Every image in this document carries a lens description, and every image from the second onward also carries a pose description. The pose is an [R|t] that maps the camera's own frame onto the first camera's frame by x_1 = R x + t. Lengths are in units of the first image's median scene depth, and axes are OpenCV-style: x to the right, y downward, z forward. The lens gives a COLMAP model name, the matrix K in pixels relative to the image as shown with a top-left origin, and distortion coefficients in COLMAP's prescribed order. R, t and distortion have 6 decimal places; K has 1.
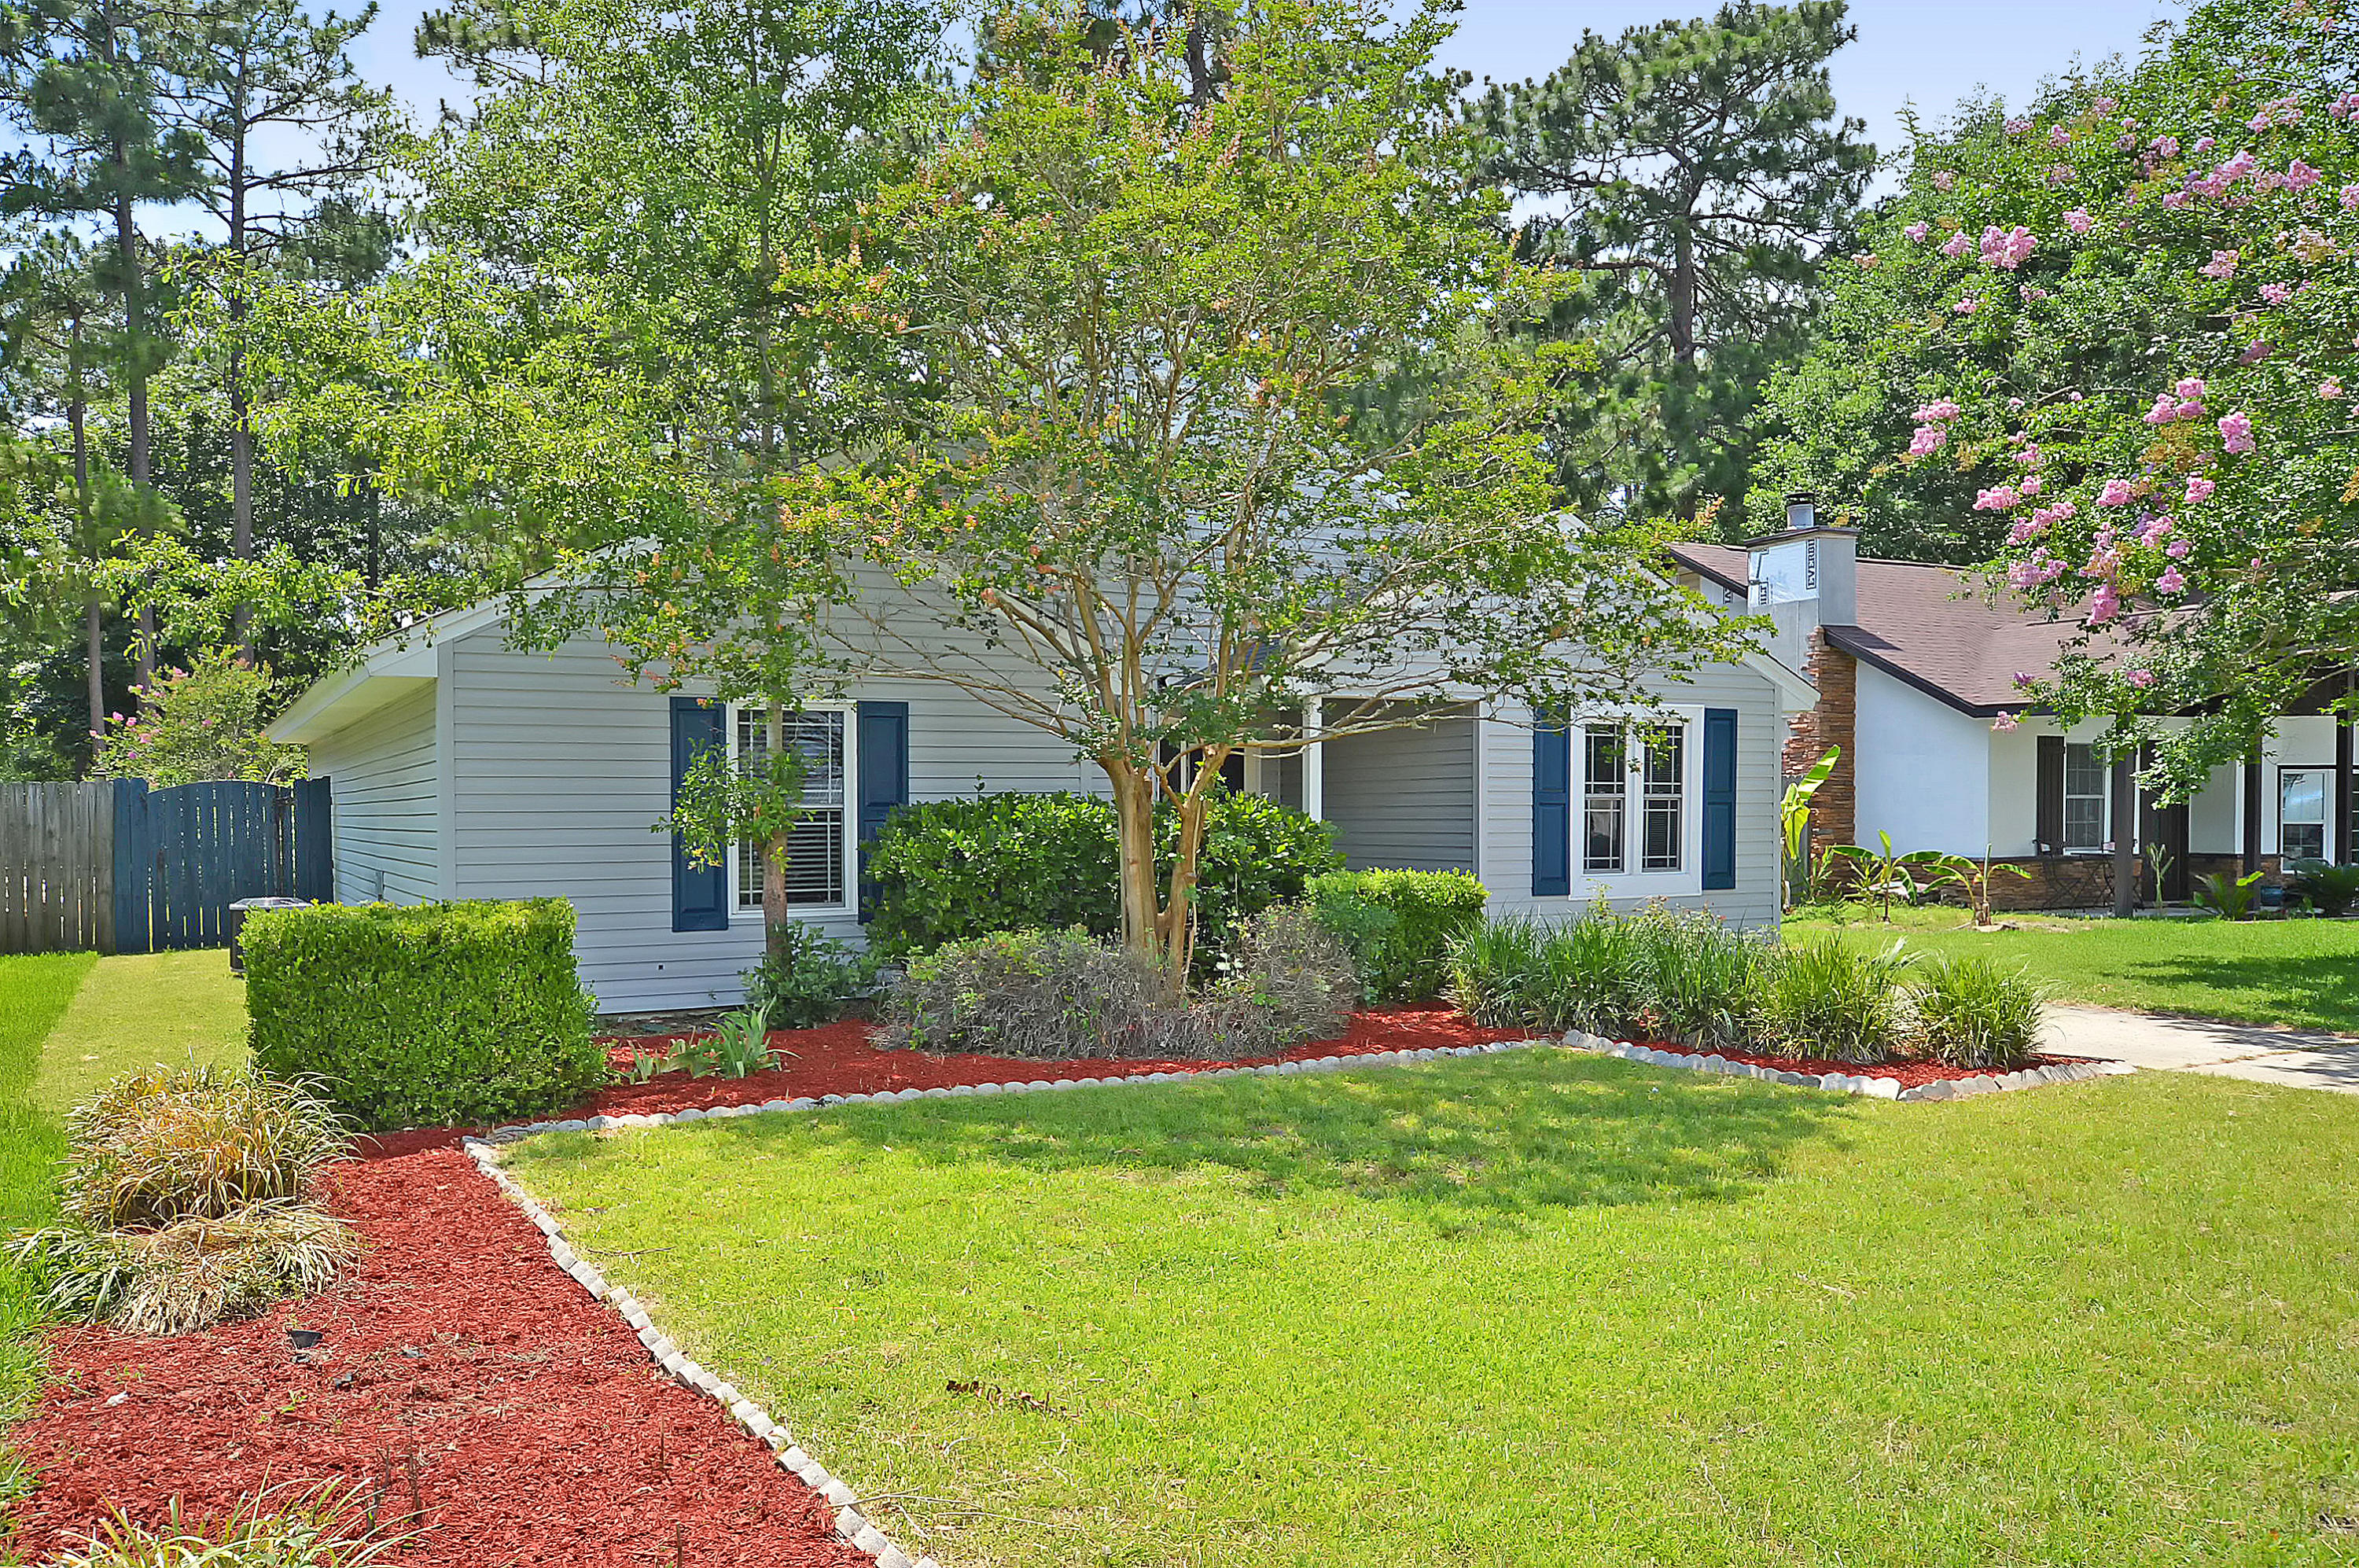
lens RADIAL K [[1778.2, 0, 1181.5], [0, 1778.2, 793.7], [0, 0, 1]] dist [0.005601, 0.000629]
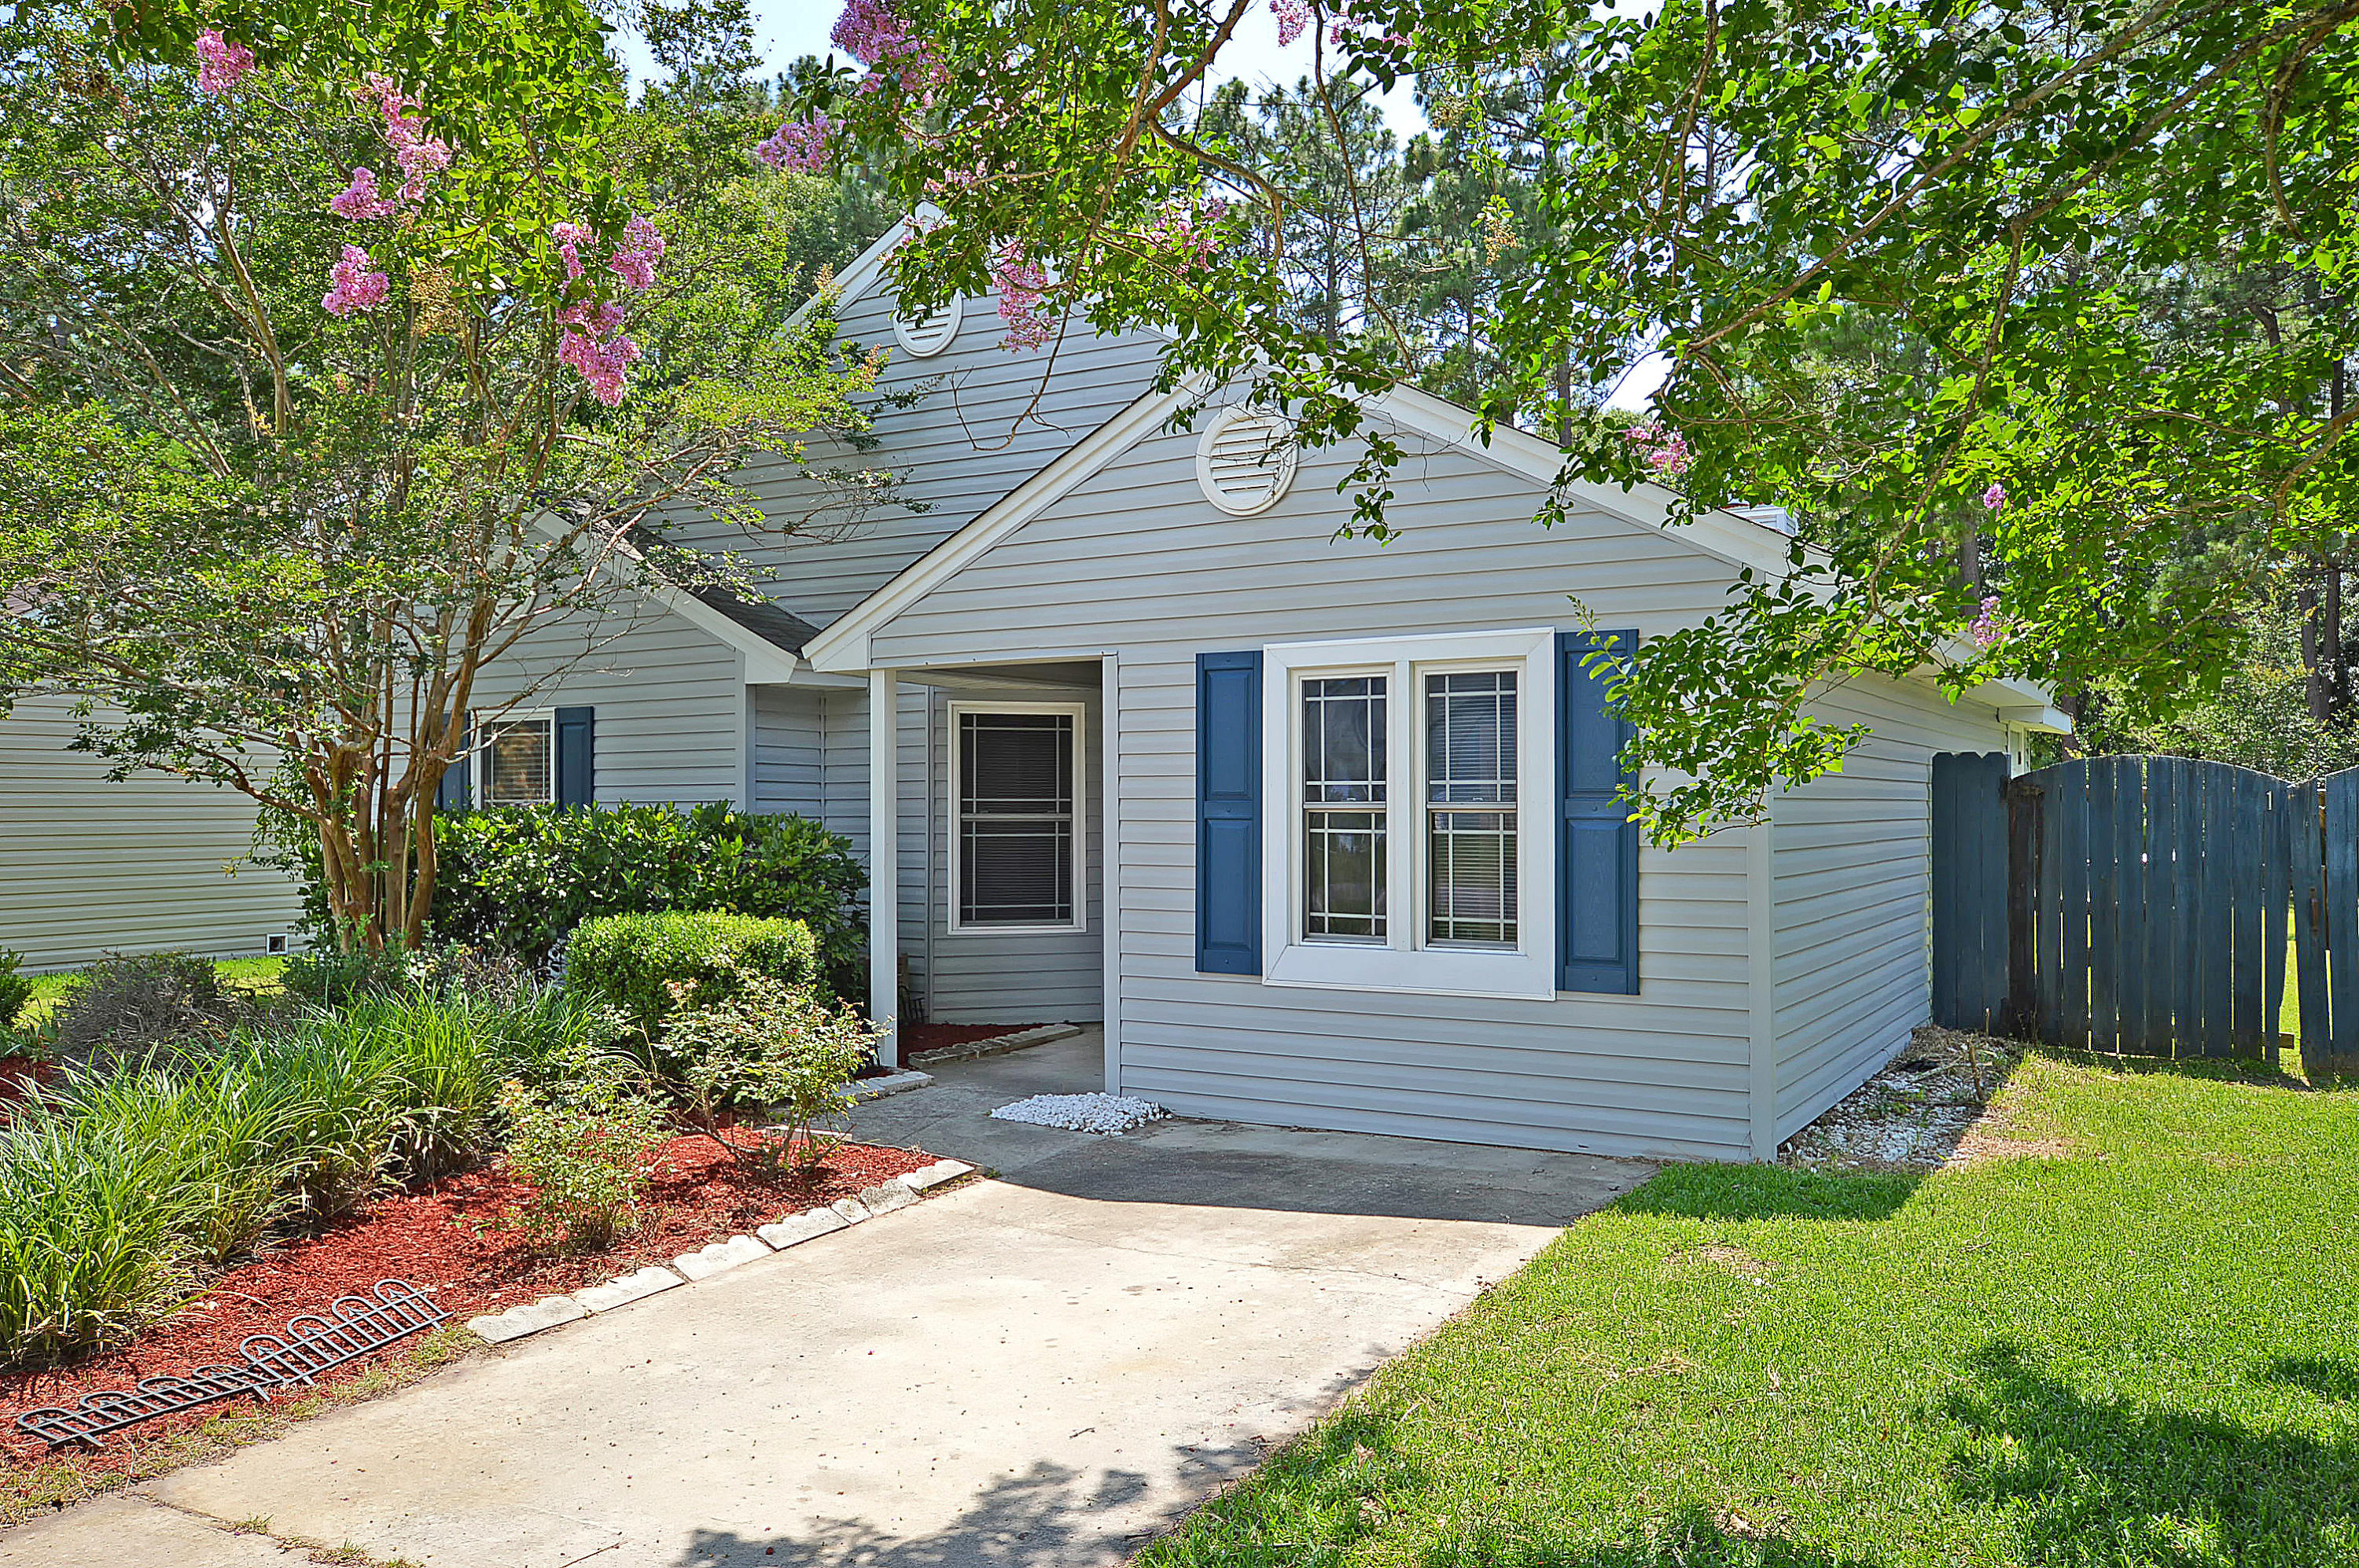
lens RADIAL K [[1778.2, 0, 1180.4], [0, 1778.2, 779.8], [0, 0, 1]] dist [0.005601, 0.000629]
pose [[0.474266, -0.011178, -0.880310, 0.715109], [0.001705, 0.999929, -0.011778, -0.000376], [0.880380, 0.004085, 0.474252, 0.689877]]
